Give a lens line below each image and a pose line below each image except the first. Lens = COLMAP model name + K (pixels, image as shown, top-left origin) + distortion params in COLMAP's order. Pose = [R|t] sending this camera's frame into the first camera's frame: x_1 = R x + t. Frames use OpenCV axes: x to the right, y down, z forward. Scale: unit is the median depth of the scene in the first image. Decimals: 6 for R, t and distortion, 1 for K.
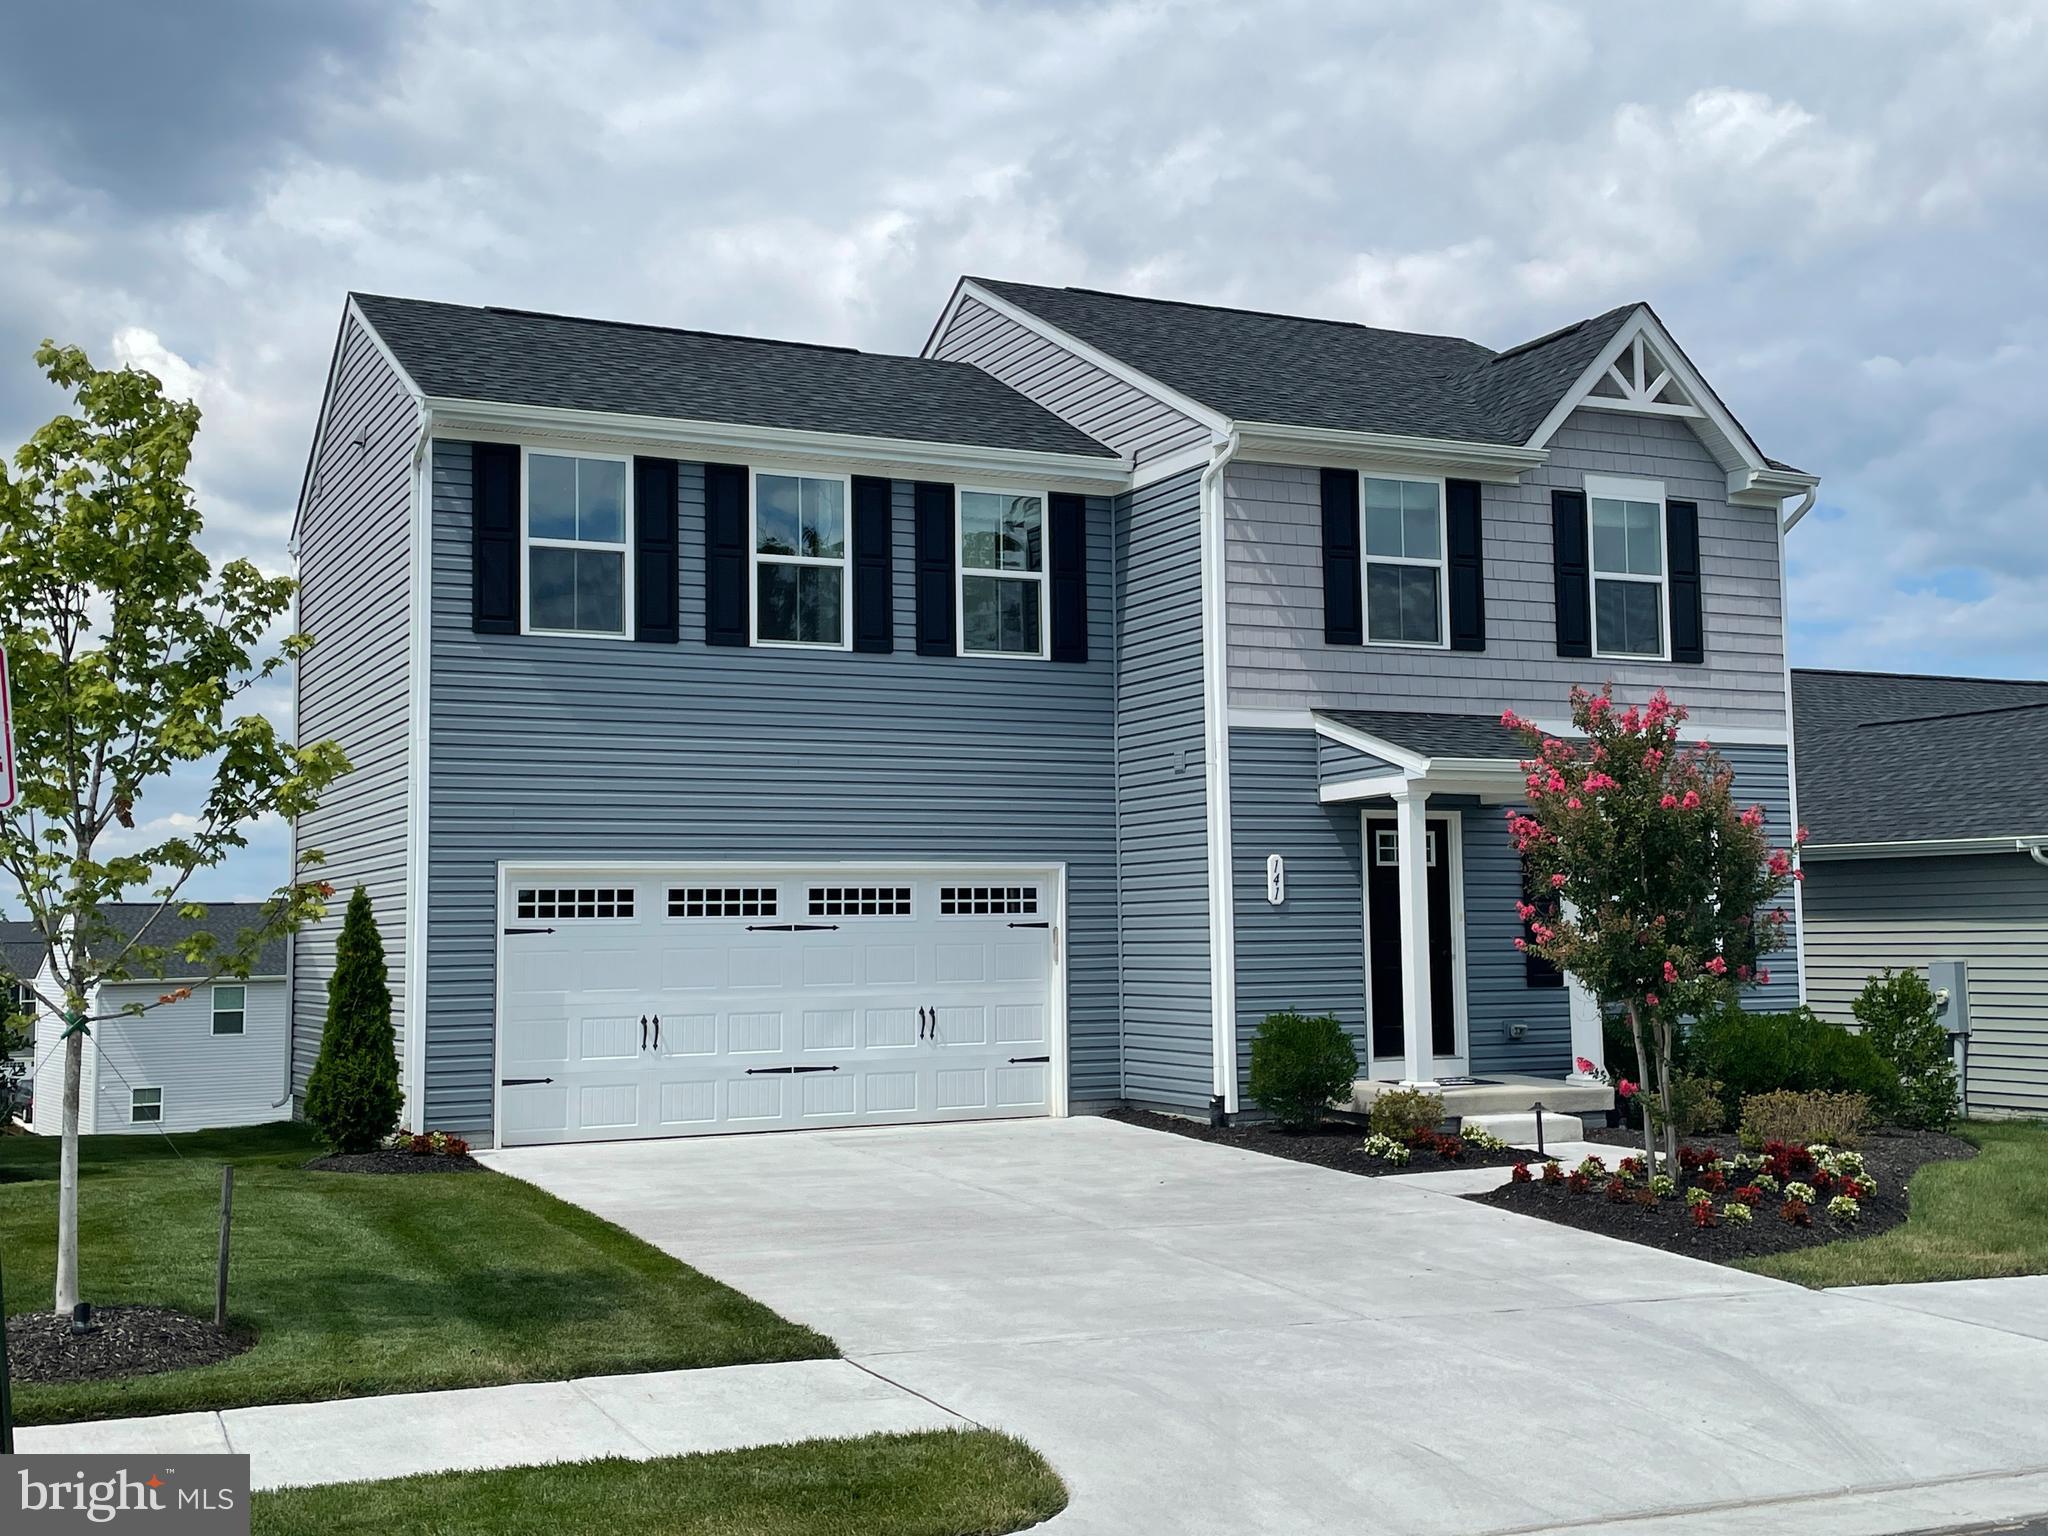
lens RADIAL K [[2300.0, 0, 1020.4], [0, 2300.0, 726.6], [0, 0, 1]] dist [0.173251, 0.000000]
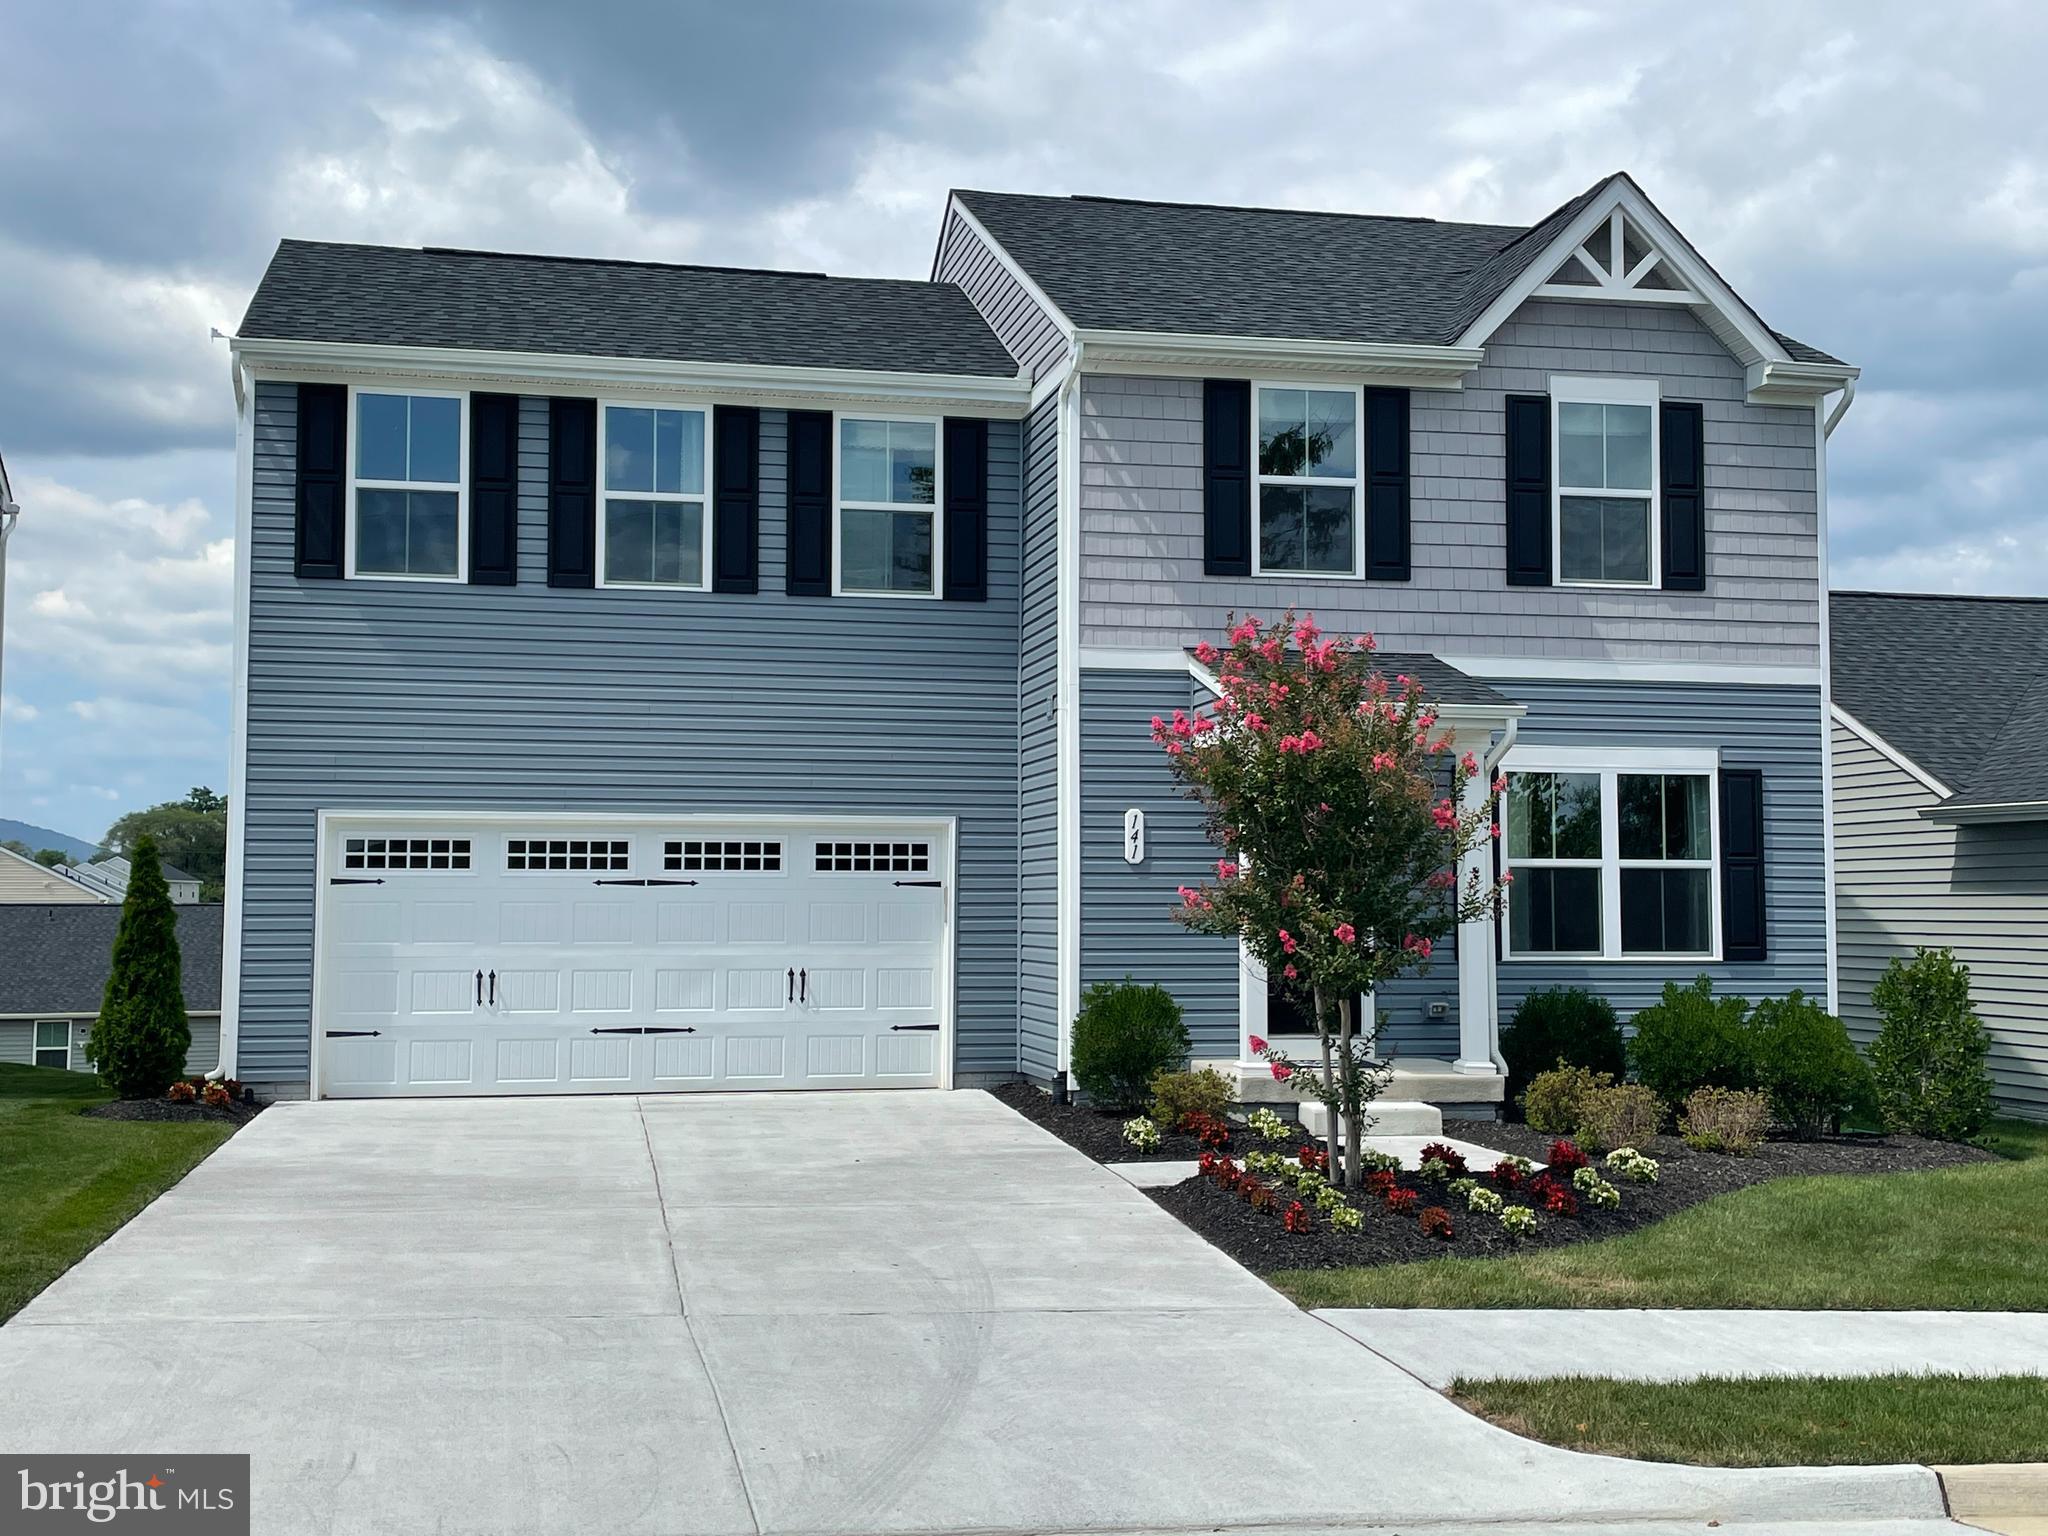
lens RADIAL K [[2324.0, 0, 1027.6], [0, 2324.0, 749.0], [0, 0, 1]] dist [0.133999, 0.000000]
pose [[0.967380, 0.000361, -0.253331, 0.290078], [0.006542, 0.999630, 0.026409, 0.007145], [0.253247, -0.027205, 0.967019, 0.103168]]
